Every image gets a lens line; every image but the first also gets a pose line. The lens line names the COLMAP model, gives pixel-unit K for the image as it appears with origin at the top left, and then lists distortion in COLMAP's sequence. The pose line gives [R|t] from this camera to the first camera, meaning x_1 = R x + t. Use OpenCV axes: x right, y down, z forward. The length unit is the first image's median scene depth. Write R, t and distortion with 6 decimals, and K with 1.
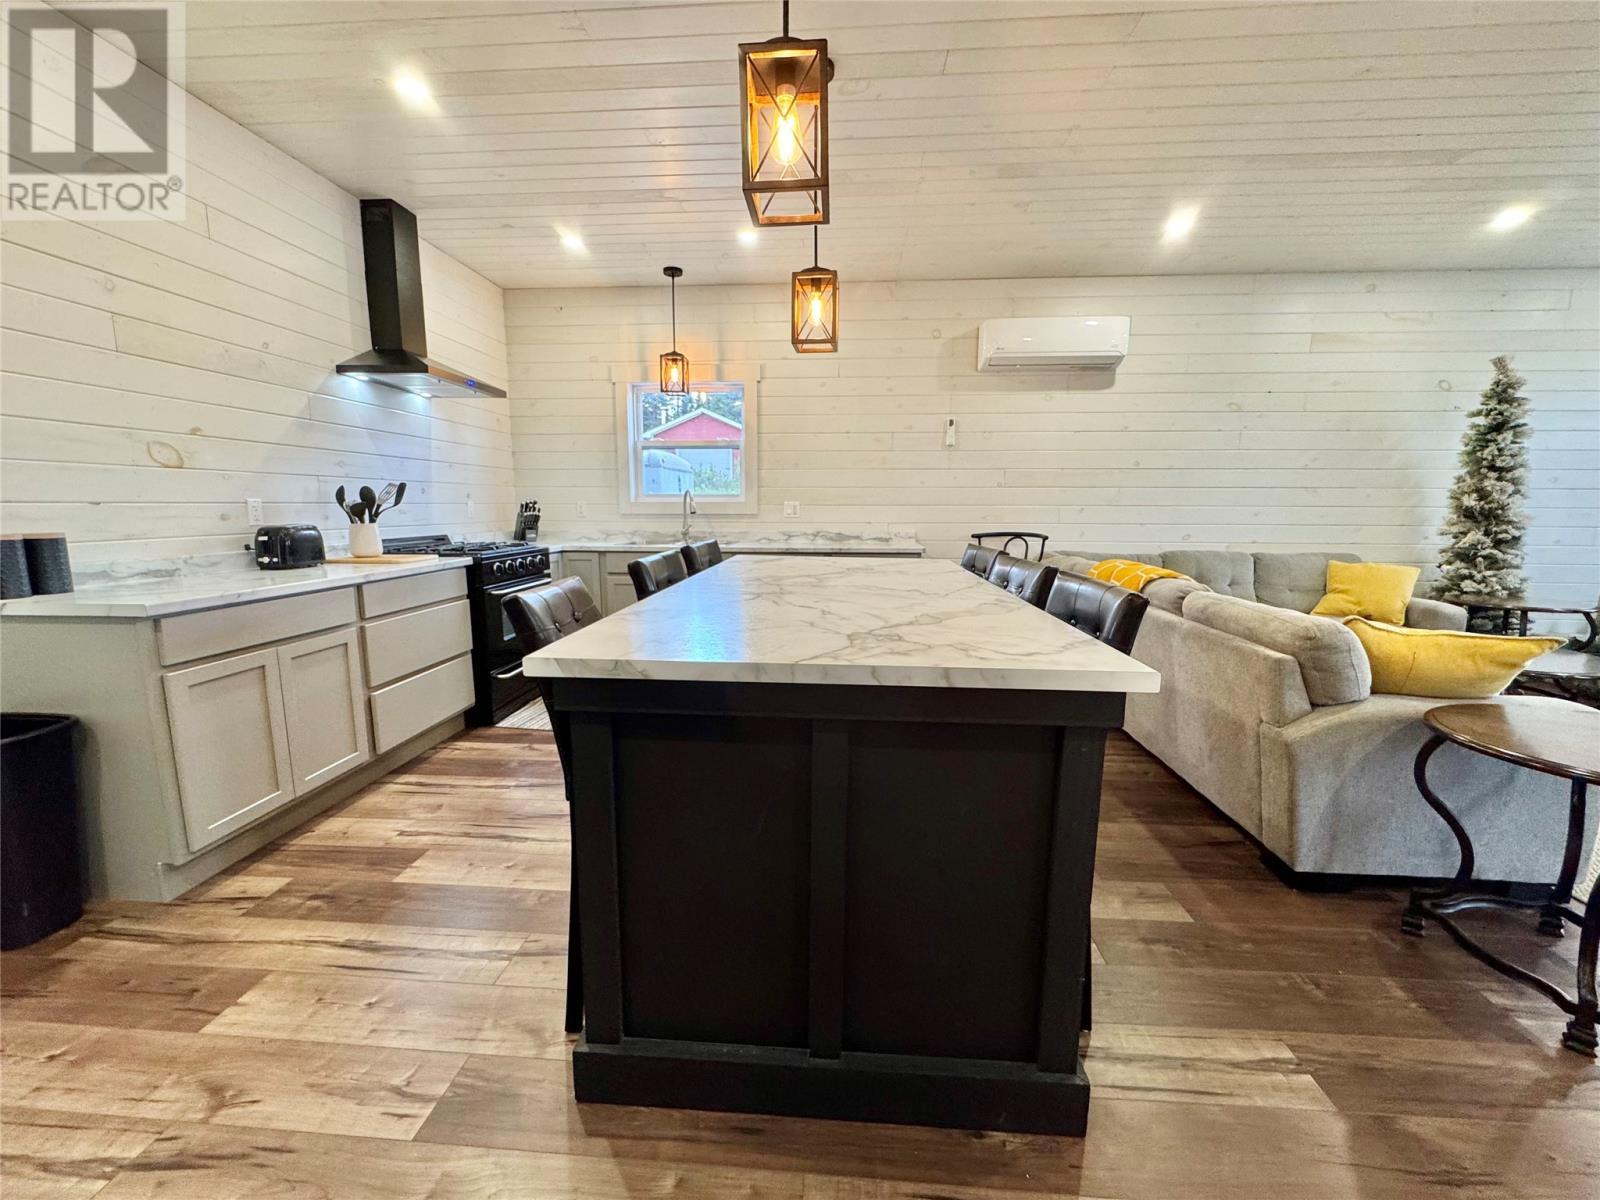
lens RADIAL K [[638.9, 0, 803.1], [0, 638.9, 603.7], [0, 0, 1]] dist [-0.004900, 0.001118]
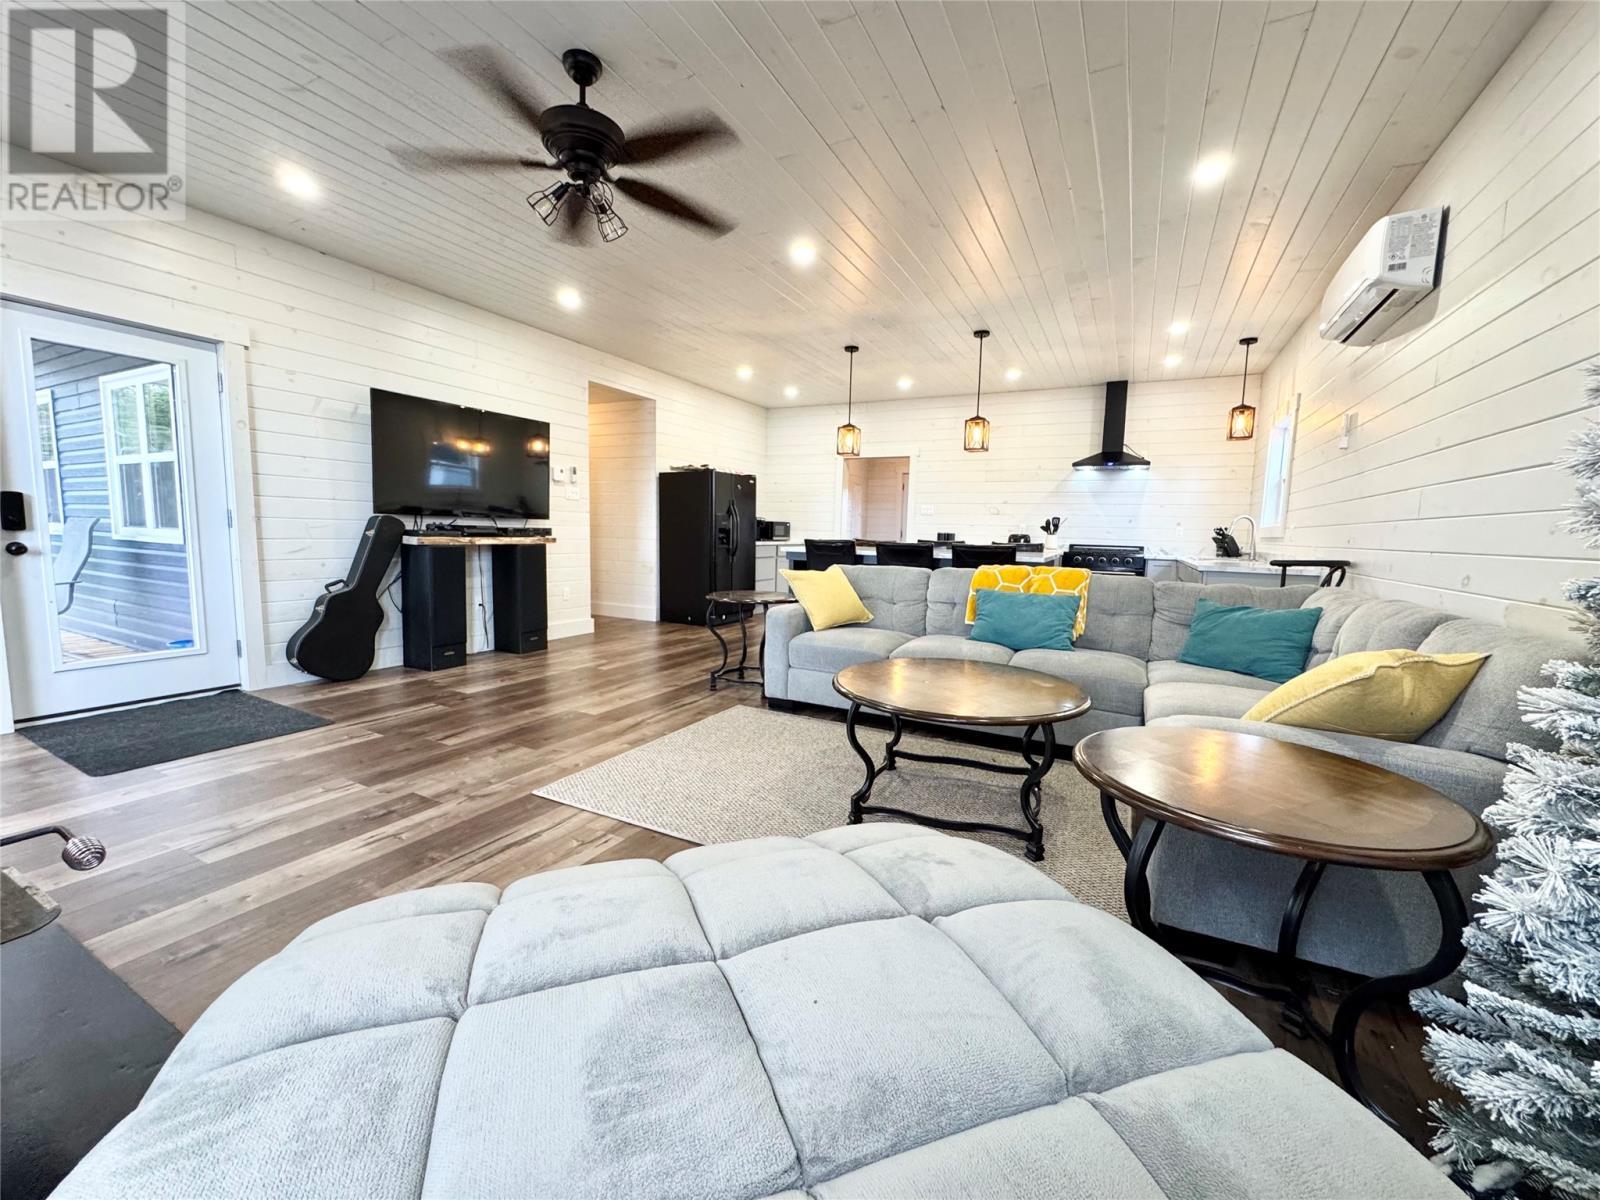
lens RADIAL K [[638.9, 0, 800.7], [0, 638.9, 599.4], [0, 0, 1]] dist [-0.004900, 0.001118]
pose [[-0.400076, 0.086749, -0.912367, 1.707199], [-0.167208, 0.971892, 0.165730, -0.121940], [0.901100, 0.218860, -0.374326, 1.024656]]
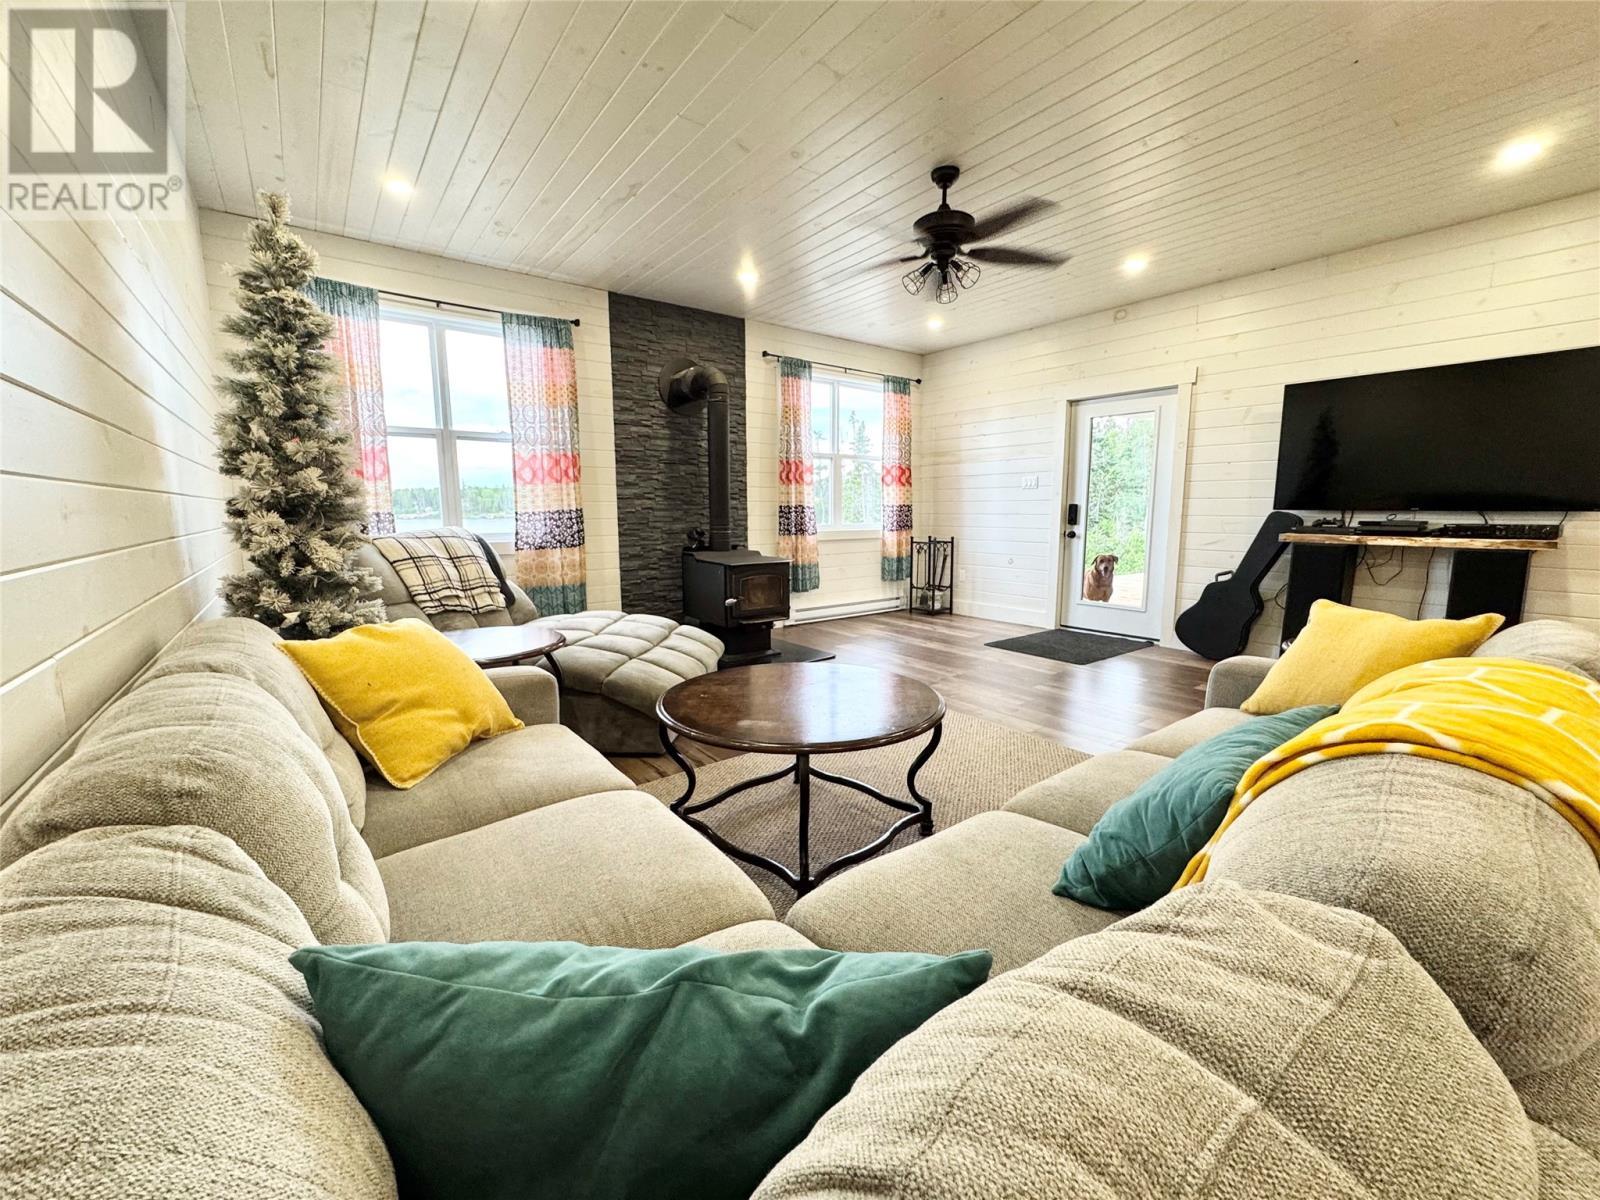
lens RADIAL K [[638.9, 0, 797.7], [0, 638.9, 600.2], [0, 0, 1]] dist [-0.004900, 0.001118]
pose [[-0.662462, -0.108665, 0.741172, 0.503315], [0.115238, 0.962862, 0.244168, -0.187246], [-0.740179, 0.247163, -0.625337, 1.315614]]
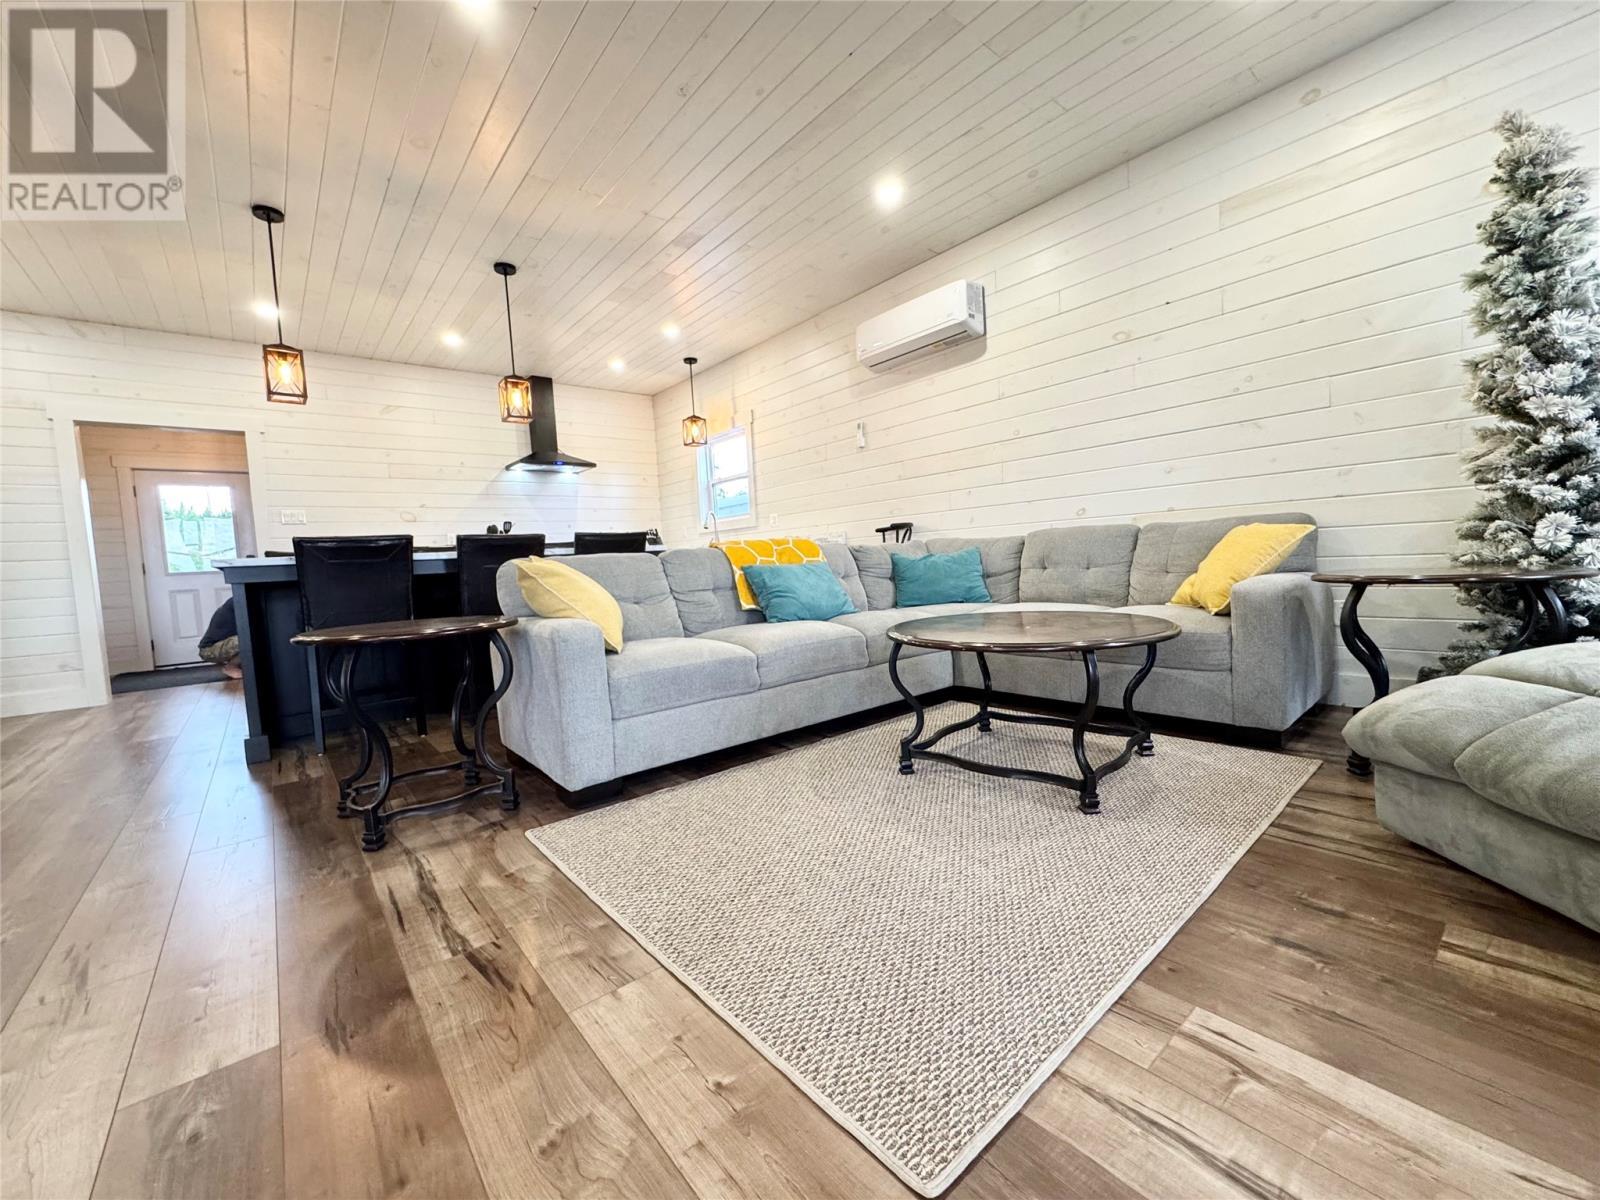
lens RADIAL K [[638.9, 0, 800.2], [0, 638.9, 599.0], [0, 0, 1]] dist [-0.004900, 0.001118]
pose [[0.693289, 0.004389, -0.720646, 1.292560], [-0.054270, 0.997460, -0.046135, 0.080232], [0.718613, 0.071094, 0.691767, 0.296732]]
